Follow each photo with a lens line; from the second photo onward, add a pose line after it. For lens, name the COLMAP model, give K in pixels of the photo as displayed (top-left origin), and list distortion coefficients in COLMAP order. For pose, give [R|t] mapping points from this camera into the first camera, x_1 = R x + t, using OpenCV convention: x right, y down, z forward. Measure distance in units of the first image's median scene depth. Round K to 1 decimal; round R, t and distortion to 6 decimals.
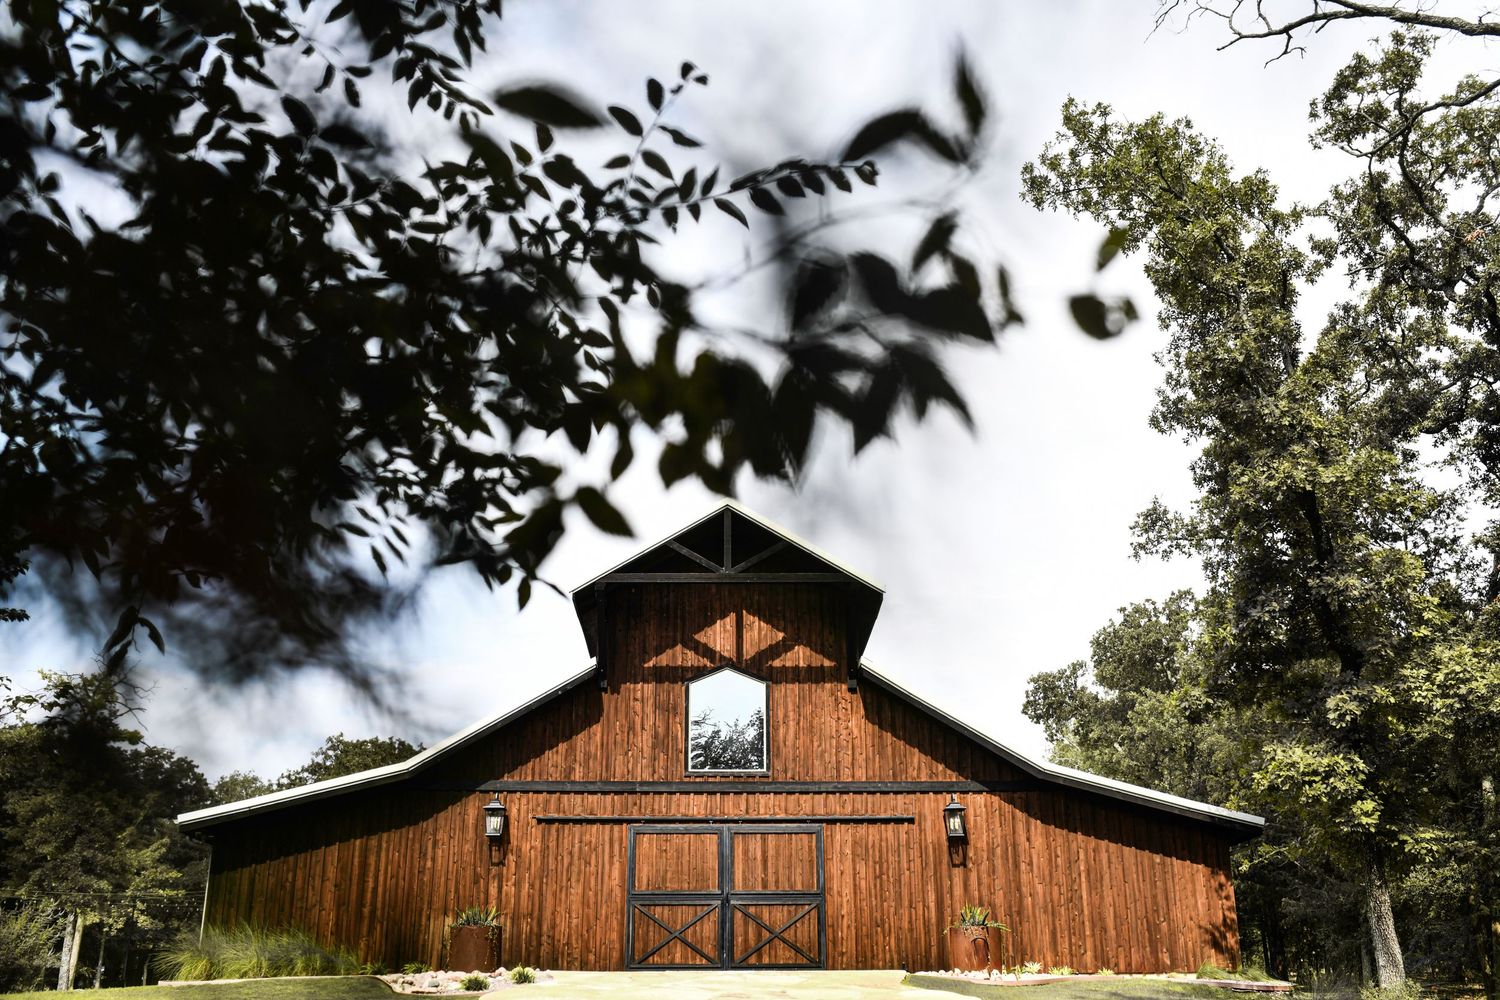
lens RADIAL K [[1441.2, 0, 750.0], [0, 1441.2, 500.0], [0, 0, 1]] dist [-0.076415, 0.132903]
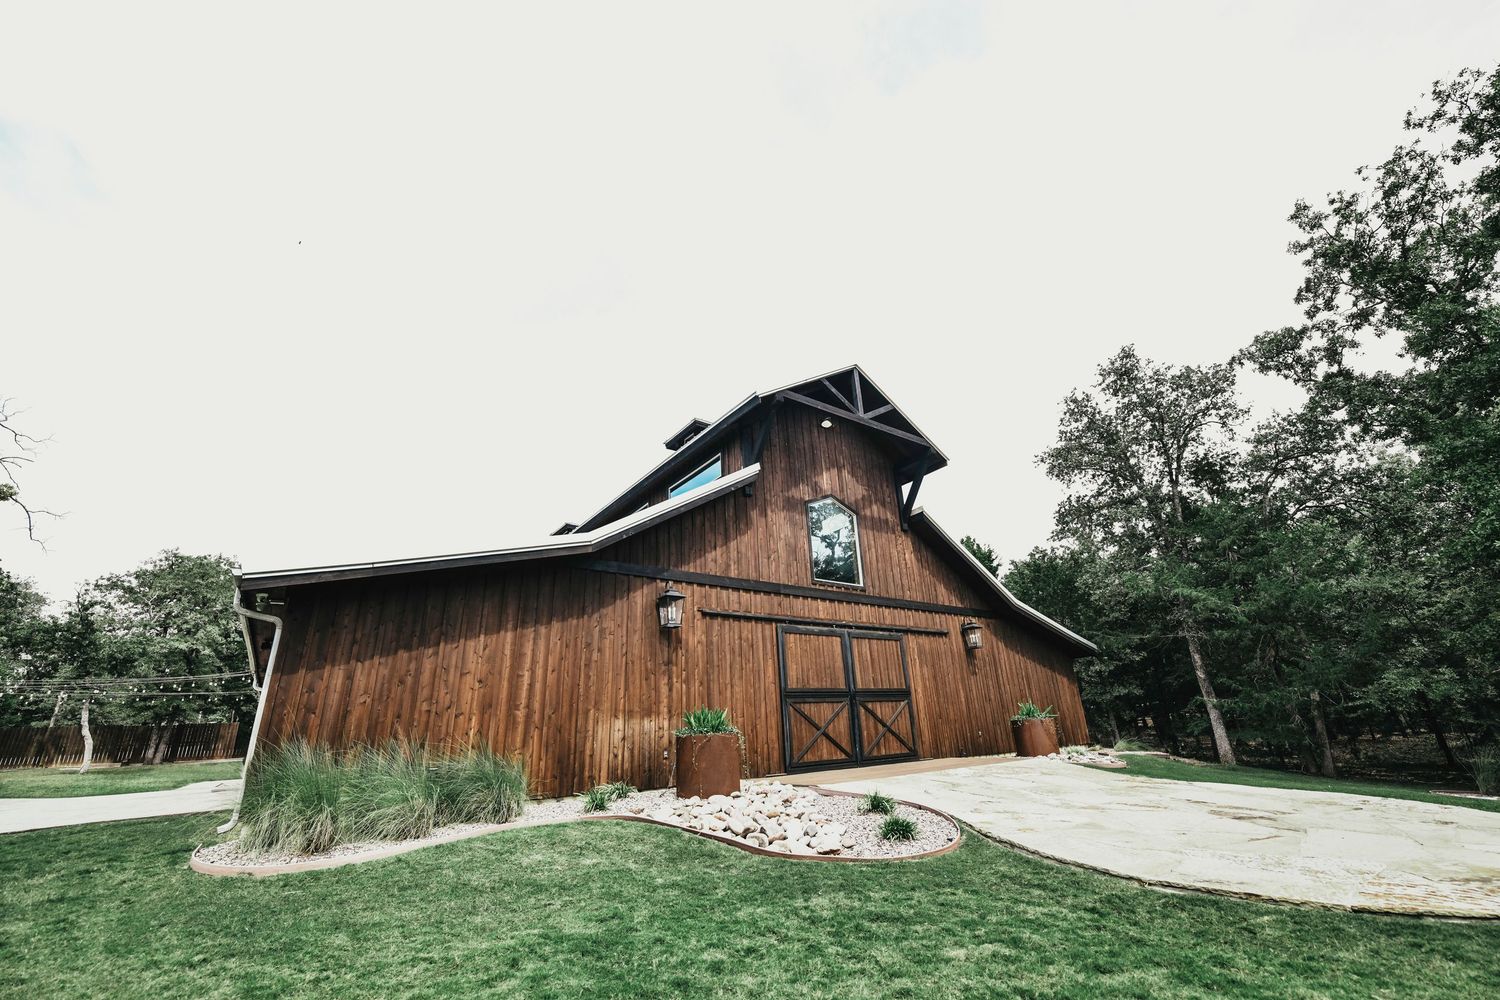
lens RADIAL K [[605.9, 0, 755.5], [0, 605.9, 494.1], [0, 0, 1]] dist [-0.015214, -0.000192]
pose [[0.820803, 0.178495, 0.542607, -0.355958], [-0.159763, 0.983749, -0.081939, 0.172849], [-0.548414, -0.019433, 0.835981, 0.645236]]
